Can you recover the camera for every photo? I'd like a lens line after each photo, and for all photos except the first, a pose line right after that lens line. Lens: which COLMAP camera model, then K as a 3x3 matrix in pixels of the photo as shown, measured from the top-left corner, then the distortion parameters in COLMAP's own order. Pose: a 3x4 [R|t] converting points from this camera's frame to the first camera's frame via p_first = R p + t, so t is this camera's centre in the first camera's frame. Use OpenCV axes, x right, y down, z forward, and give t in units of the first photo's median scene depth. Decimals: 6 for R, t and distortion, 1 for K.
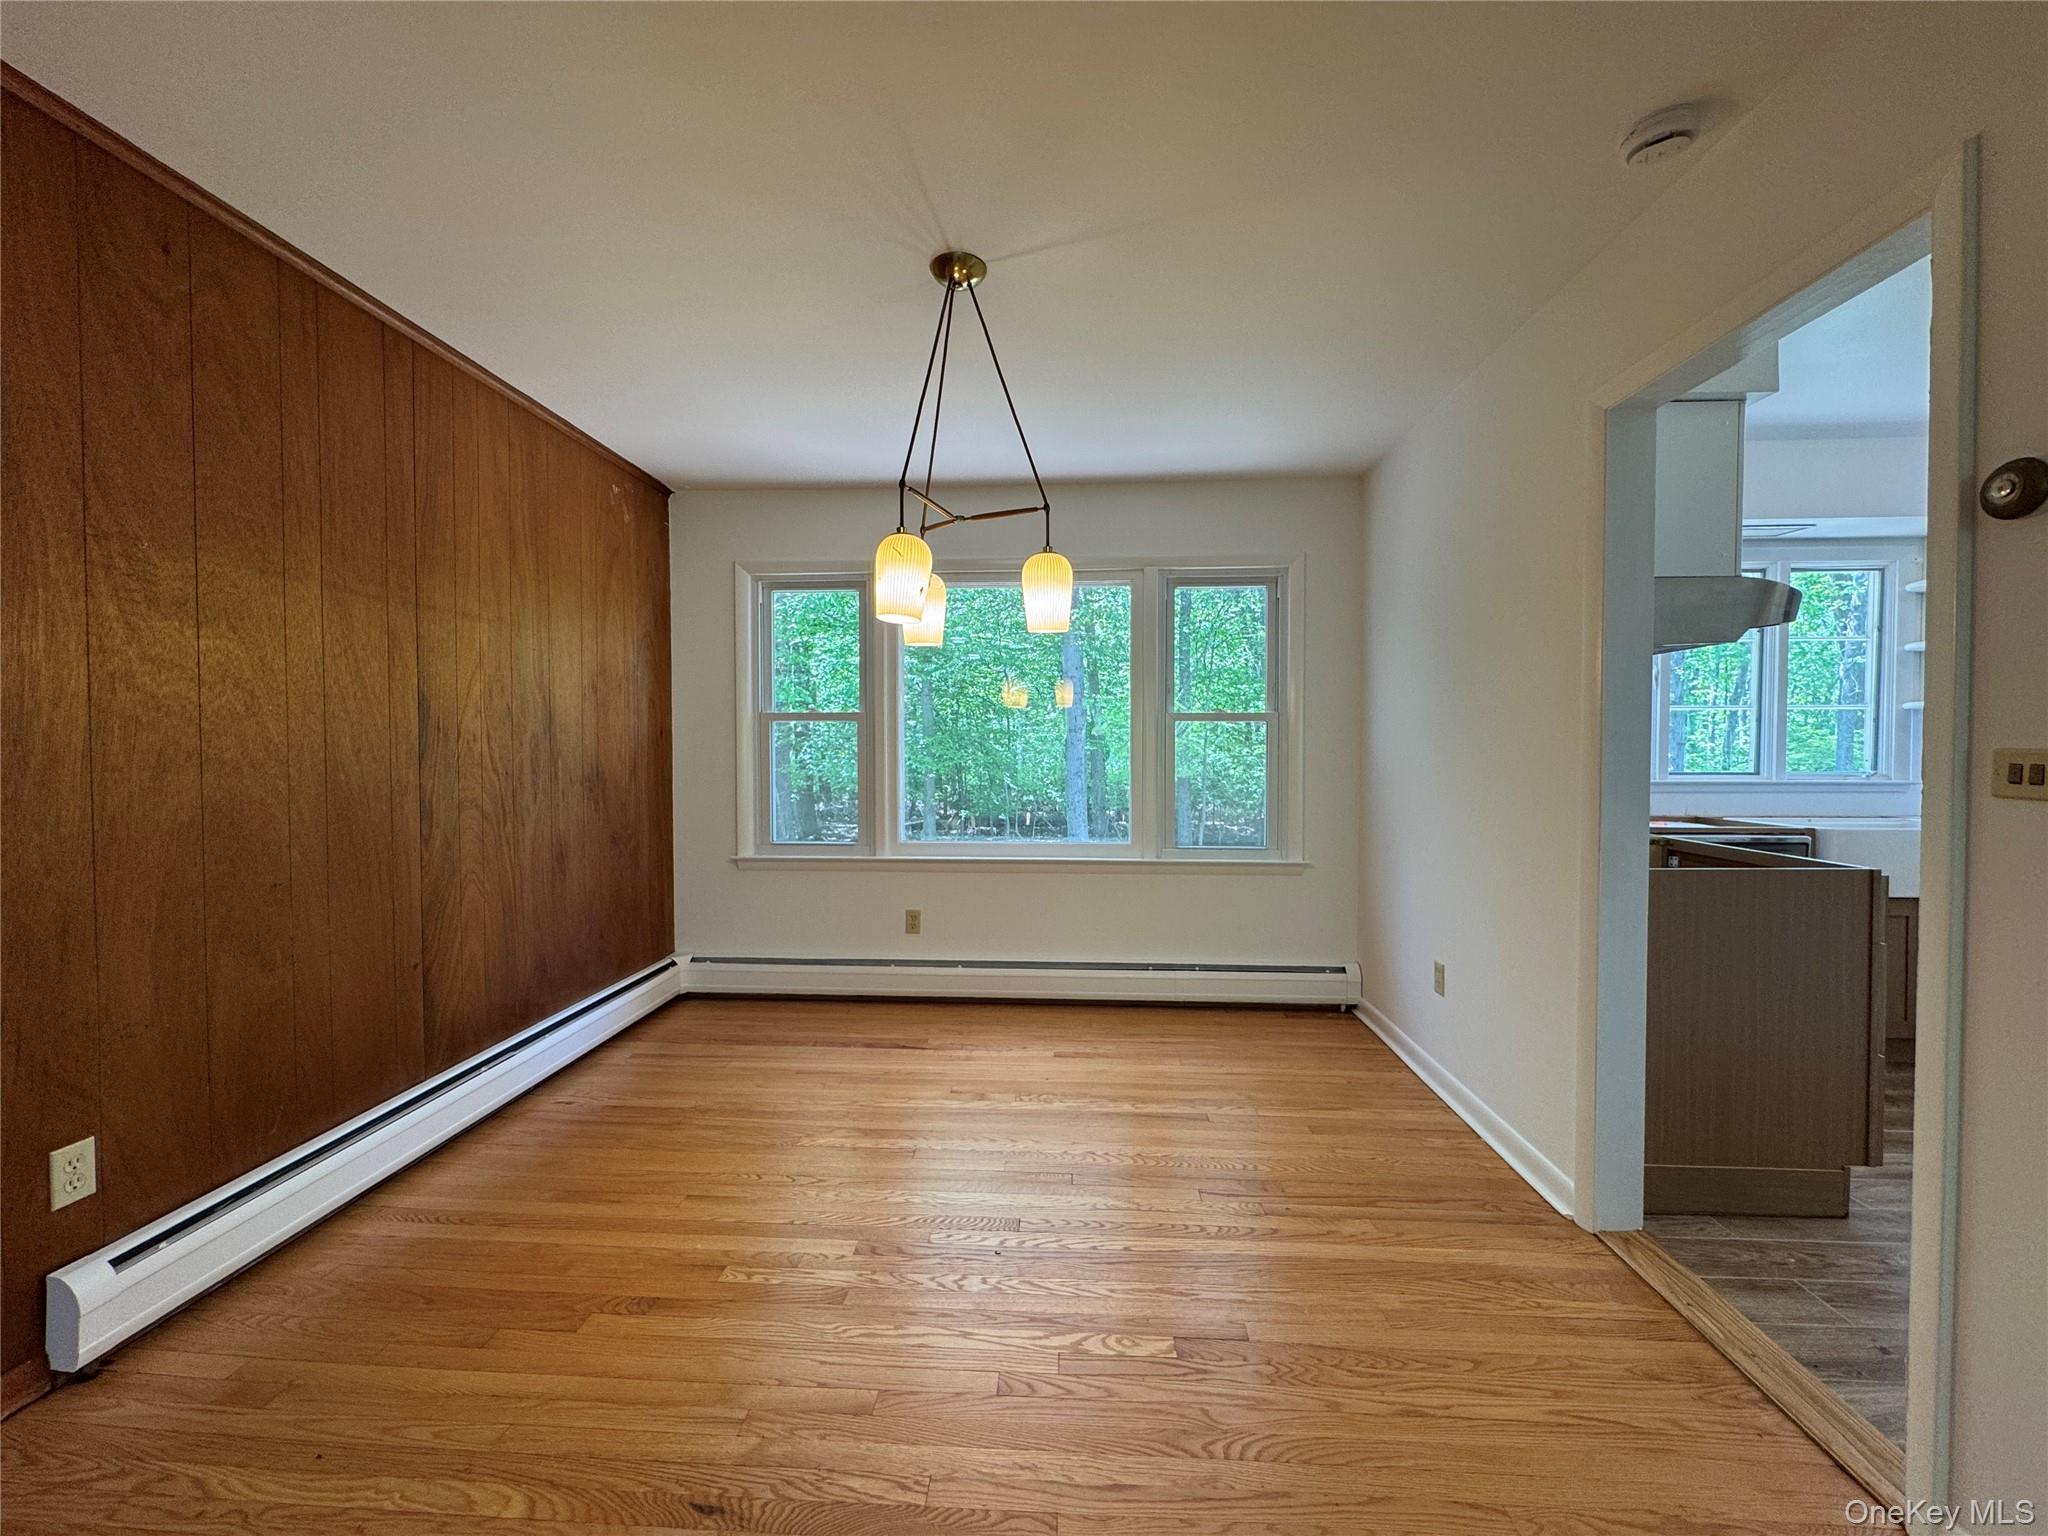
lens RADIAL K [[827.6, 0, 1024.0], [0, 827.6, 768.0], [0, 0, 1]] dist [-0.001945, -0.000241]
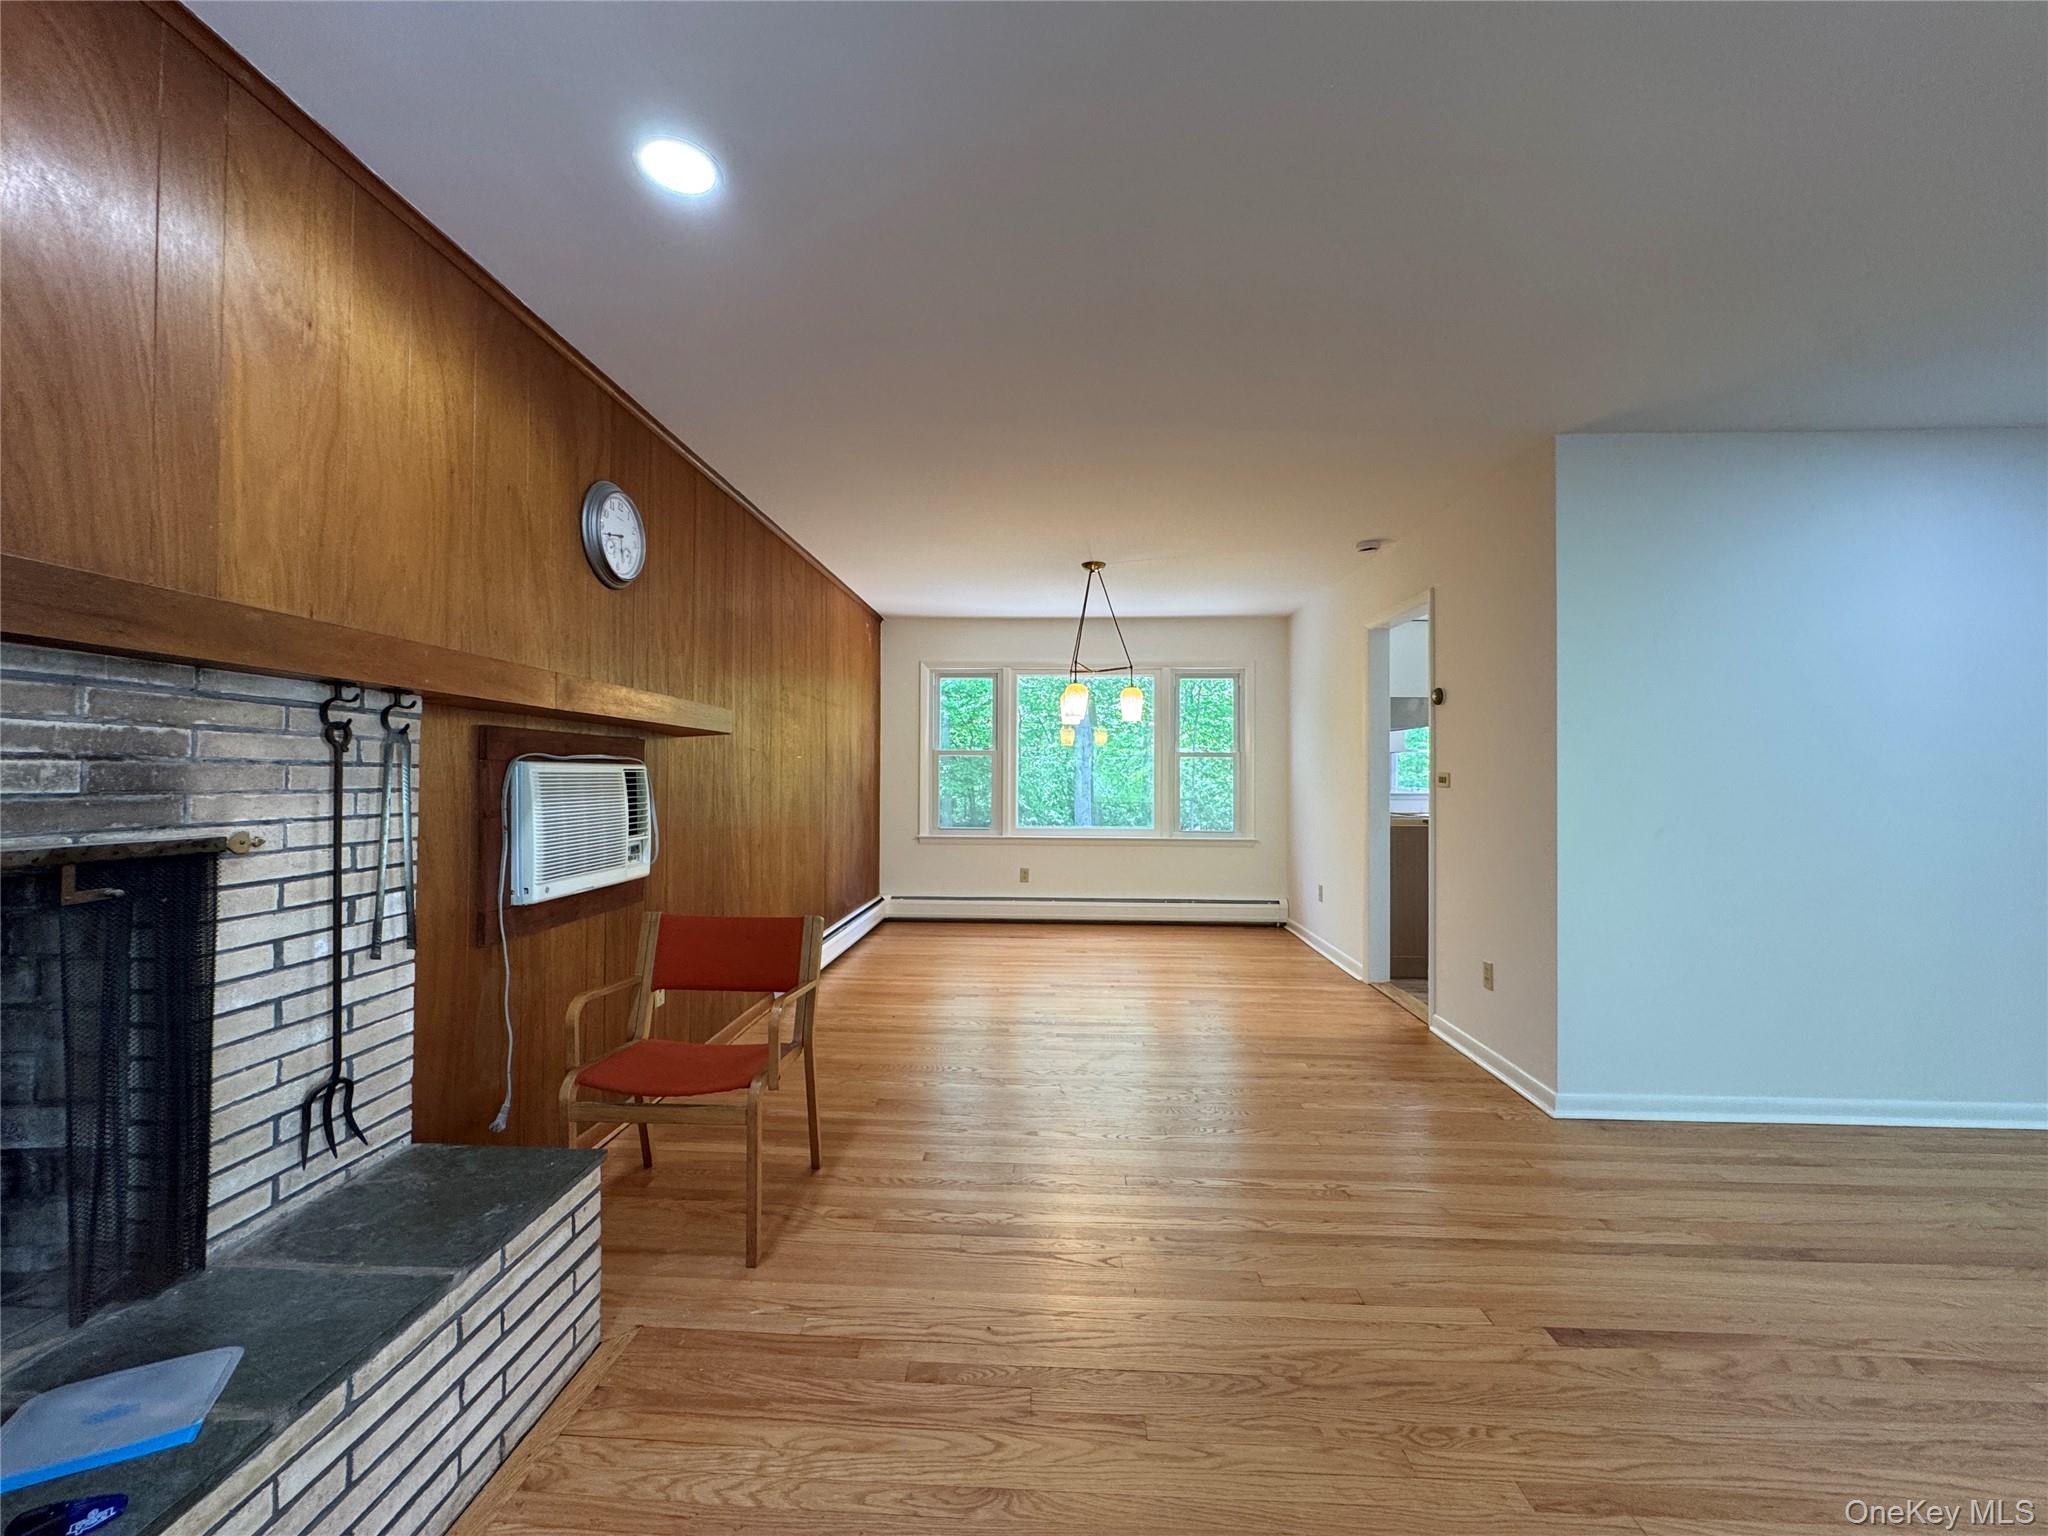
lens RADIAL K [[827.6, 0, 1024.0], [0, 827.6, 768.0], [0, 0, 1]] dist [-0.001945, -0.000241]
pose [[0.999859, 0.005609, 0.015797, -0.235916], [-0.005098, 0.999468, -0.032206, 0.033491], [-0.015969, 0.032121, 0.999356, -0.990584]]
